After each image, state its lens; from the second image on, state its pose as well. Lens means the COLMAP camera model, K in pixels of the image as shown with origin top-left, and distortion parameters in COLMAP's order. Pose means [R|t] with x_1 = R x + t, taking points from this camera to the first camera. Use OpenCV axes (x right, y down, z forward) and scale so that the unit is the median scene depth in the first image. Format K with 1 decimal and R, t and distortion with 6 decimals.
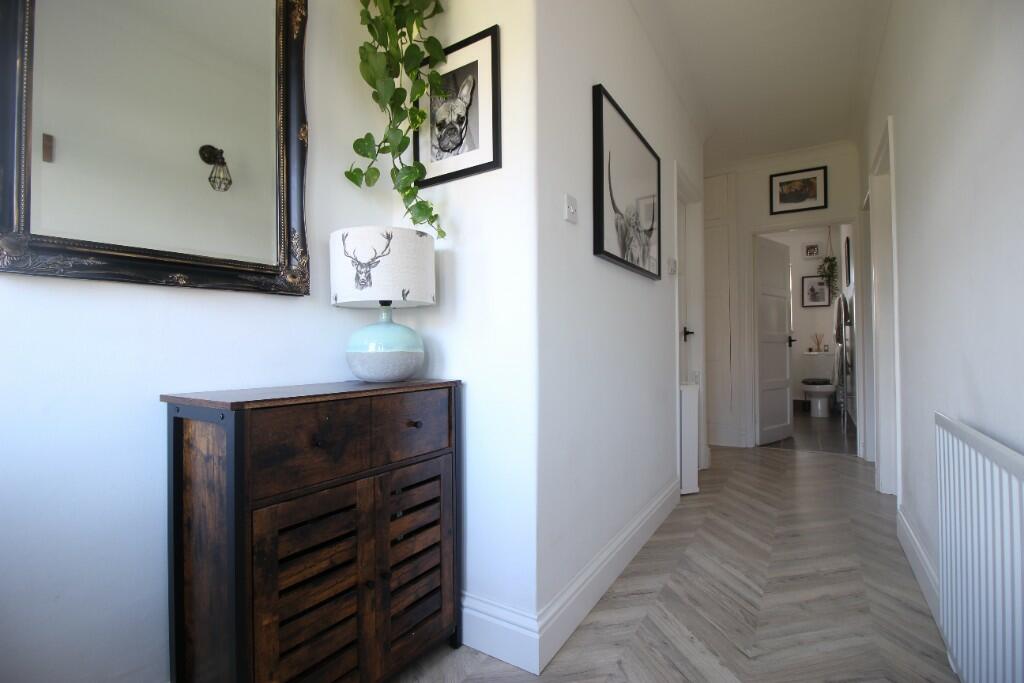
lens RADIAL K [[470.8, 0, 512.0], [0, 470.8, 341.5], [0, 0, 1]] dist [0.001307, 0.000061]
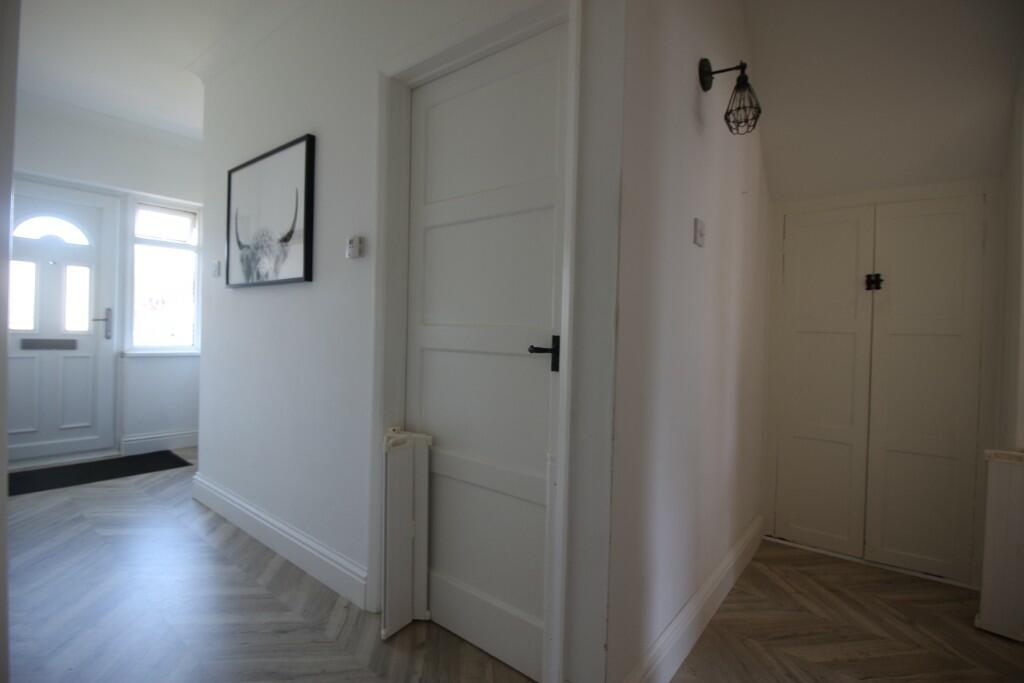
lens RADIAL K [[470.8, 0, 512.0], [0, 470.8, 341.5], [0, 0, 1]] dist [0.001307, 0.000061]
pose [[-0.108218, 0.015276, -0.994010, 0.835765], [-0.026165, 0.999492, 0.018208, -0.034730], [0.993783, 0.027979, -0.107763, 1.093014]]
